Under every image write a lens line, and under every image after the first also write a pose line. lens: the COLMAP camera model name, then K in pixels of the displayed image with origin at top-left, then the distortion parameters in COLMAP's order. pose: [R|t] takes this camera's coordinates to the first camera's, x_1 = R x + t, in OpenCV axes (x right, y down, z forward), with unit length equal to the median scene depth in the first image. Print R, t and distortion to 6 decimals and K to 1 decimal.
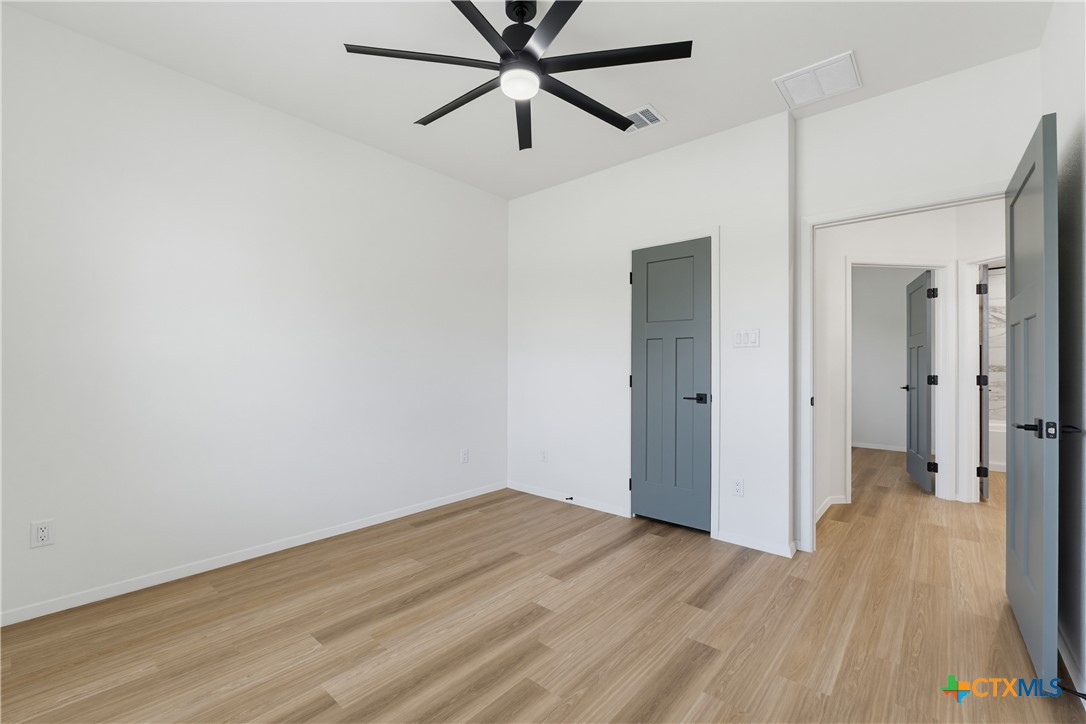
lens RADIAL K [[462.9, 0, 550.0], [0, 462.9, 365.9], [0, 0, 1]] dist [-0.012187, -0.000059]
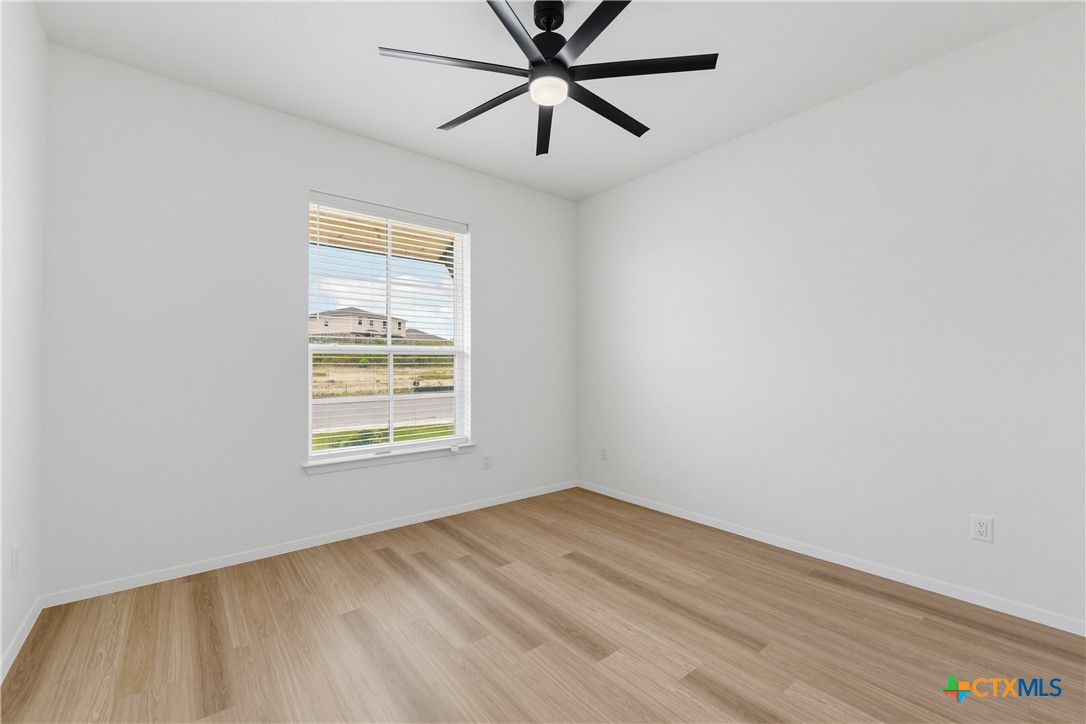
lens RADIAL K [[462.9, 0, 550.0], [0, 462.9, 365.9], [0, 0, 1]] dist [-0.012187, -0.000059]
pose [[-0.186902, -0.004729, -0.982367, 0.759112], [-0.004509, 0.999982, -0.003956, -0.000256], [0.982368, 0.003690, -0.186920, 0.960340]]
